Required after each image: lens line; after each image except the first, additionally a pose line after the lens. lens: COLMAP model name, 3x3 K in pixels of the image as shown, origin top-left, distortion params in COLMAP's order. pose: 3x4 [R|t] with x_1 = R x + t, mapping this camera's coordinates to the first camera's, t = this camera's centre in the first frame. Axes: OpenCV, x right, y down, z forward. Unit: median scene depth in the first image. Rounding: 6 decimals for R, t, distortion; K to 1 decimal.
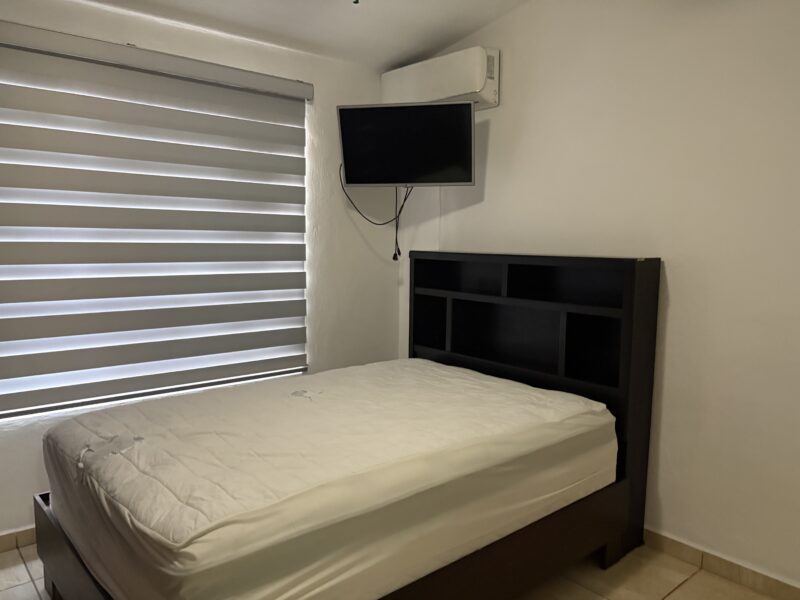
lens RADIAL K [[611.4, 0, 401.2], [0, 611.4, 299.4], [0, 0, 1]] dist [0.055554, 0.001169]
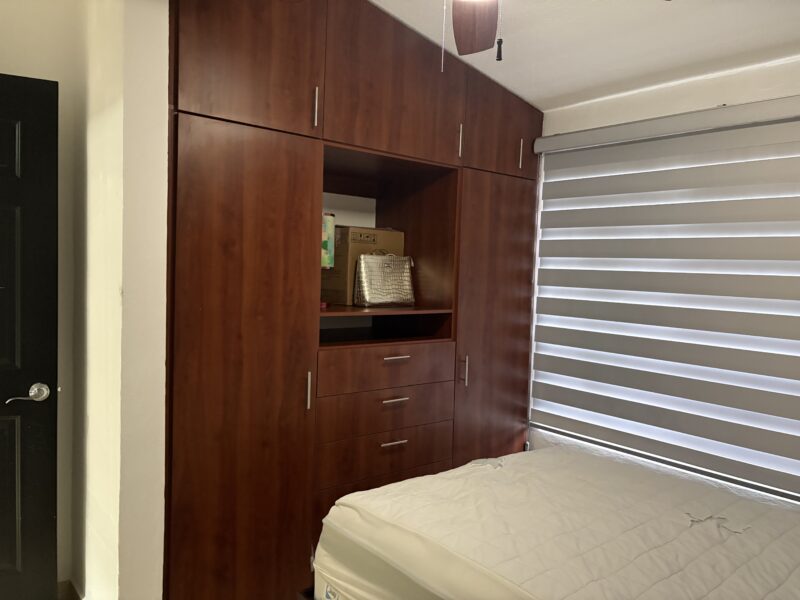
lens RADIAL K [[611.4, 0, 400.5], [0, 611.4, 302.4], [0, 0, 1]] dist [0.055554, 0.001169]
pose [[-0.018402, 0.038825, -0.999077, 0.565356], [-0.144158, 0.988702, 0.041077, -0.079004], [0.989384, 0.144780, -0.012598, 0.583015]]
